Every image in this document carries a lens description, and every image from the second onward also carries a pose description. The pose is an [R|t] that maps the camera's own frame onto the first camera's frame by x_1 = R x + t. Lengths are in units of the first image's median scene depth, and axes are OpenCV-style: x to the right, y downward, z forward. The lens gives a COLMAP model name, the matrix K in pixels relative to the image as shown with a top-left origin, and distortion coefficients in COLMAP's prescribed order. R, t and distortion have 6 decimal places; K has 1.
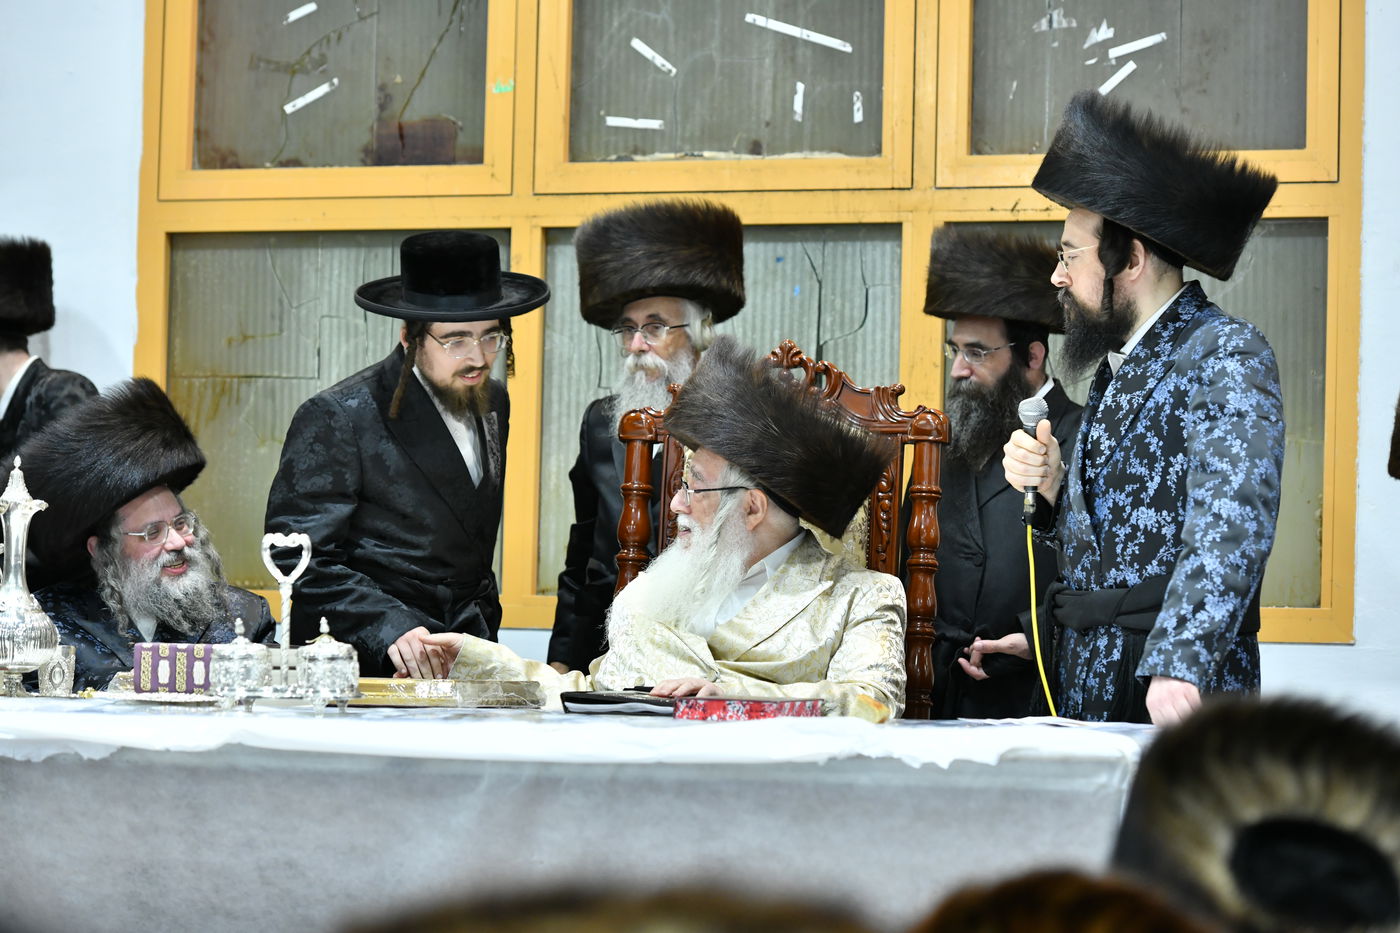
lens RADIAL K [[4247.7, 0, 702.8], [0, 4247.7, 464.3], [0, 0, 1]] dist [-0.068015, 0.000000]
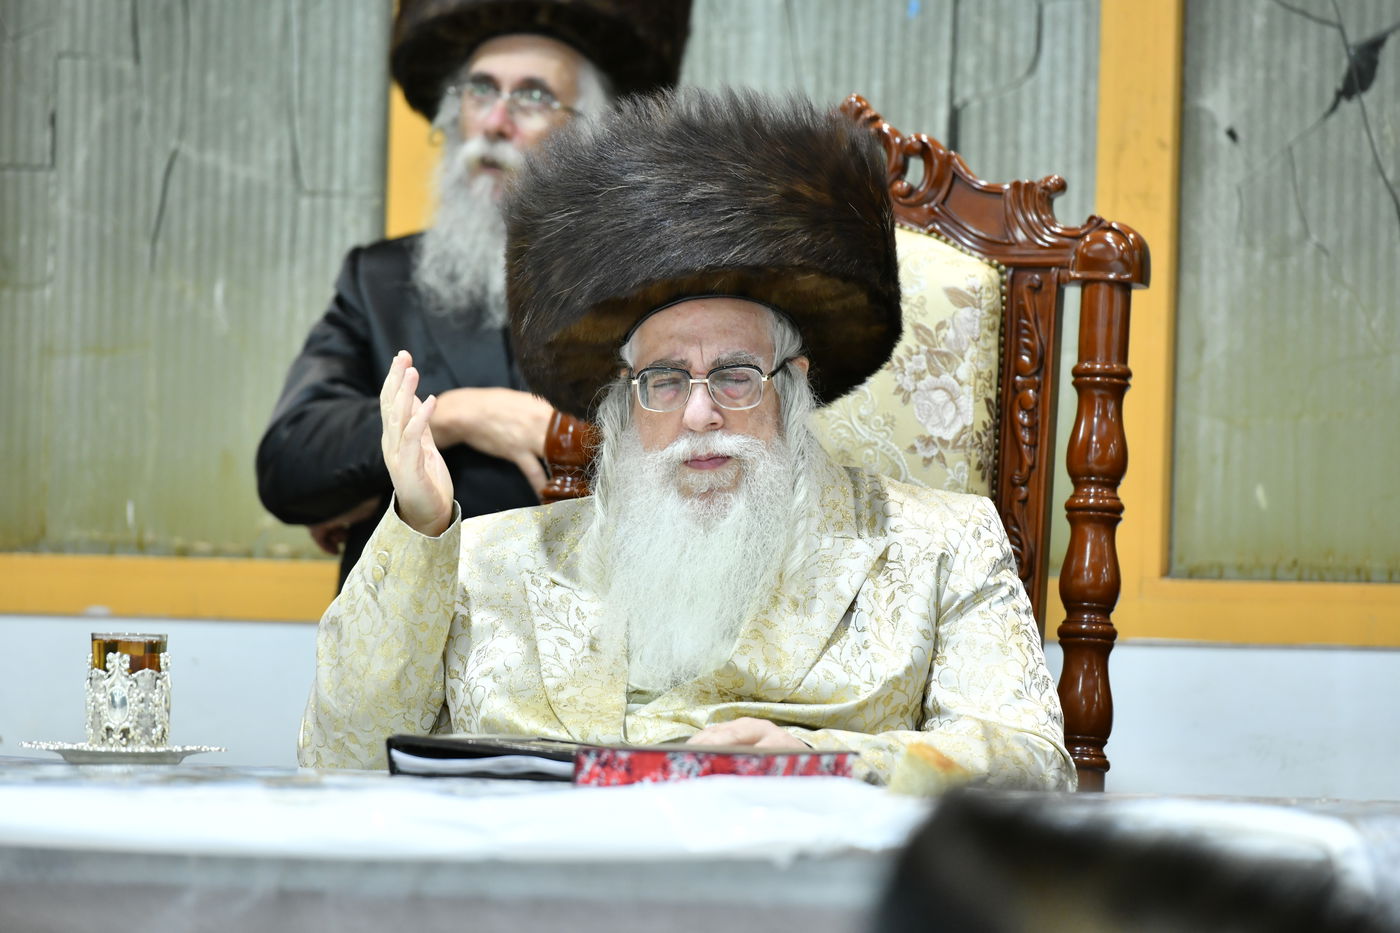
lens RADIAL K [[7754.1, 0, 702.4], [0, 7754.1, 468.4], [0, 0, 1]] dist [-0.160821, 0.000000]
pose [[0.999003, 0.003476, -0.044518, 0.039834], [-0.002745, 0.999861, 0.016457, 0.001983], [0.044569, -0.016318, 0.998873, 0.003837]]
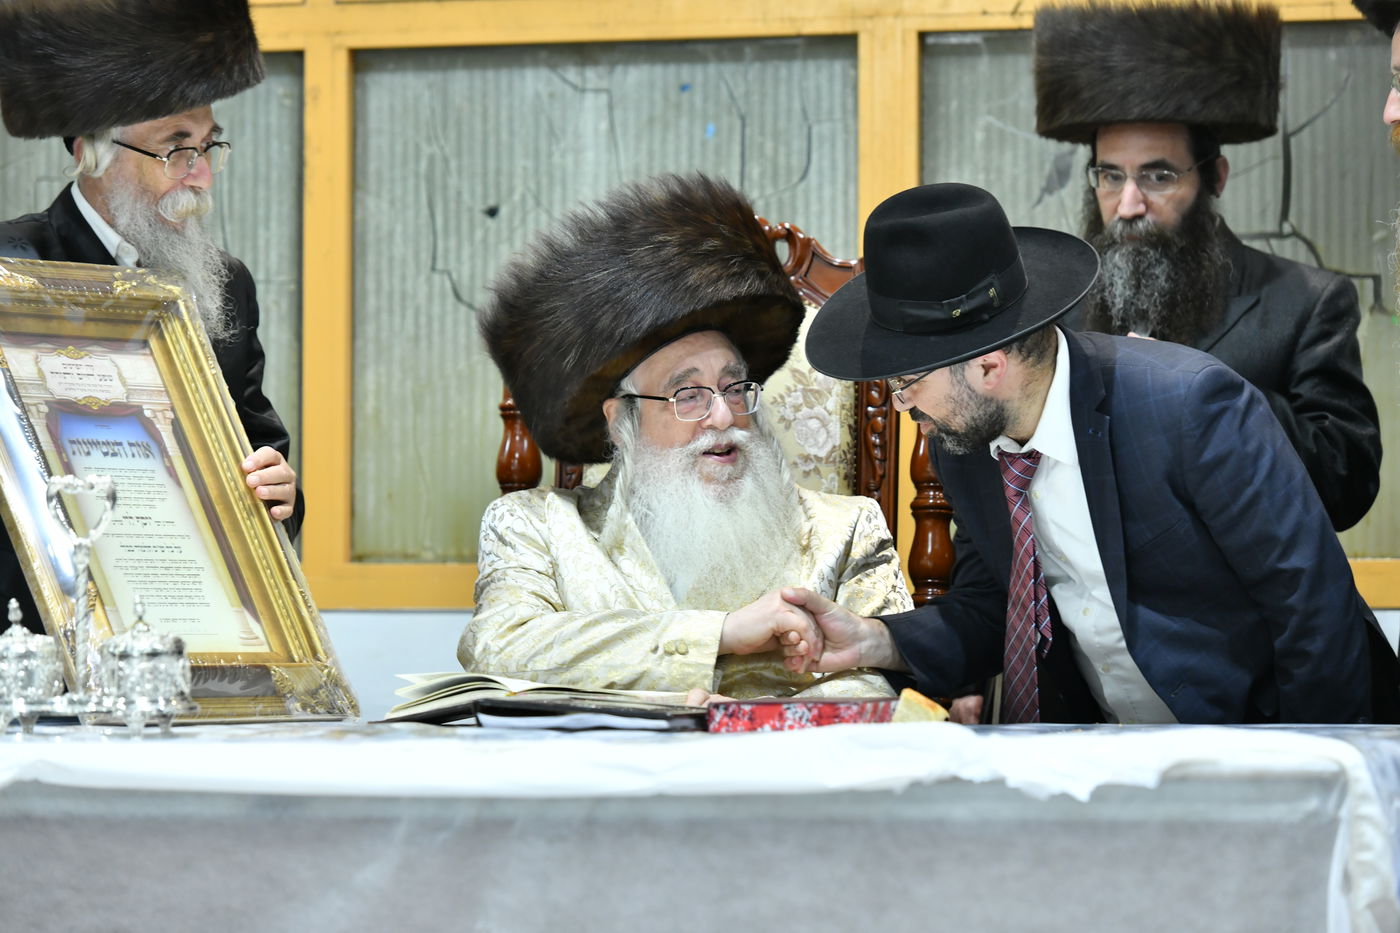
lens RADIAL K [[5530.7, 0, 691.6], [0, 5530.7, 473.6], [0, 0, 1]] dist [-0.084937, 0.000000]
pose [[0.998081, -0.018561, 0.059075, -0.037411], [0.017753, 0.999742, 0.014180, 0.003660], [-0.059323, -0.013104, 0.998153, 0.068852]]
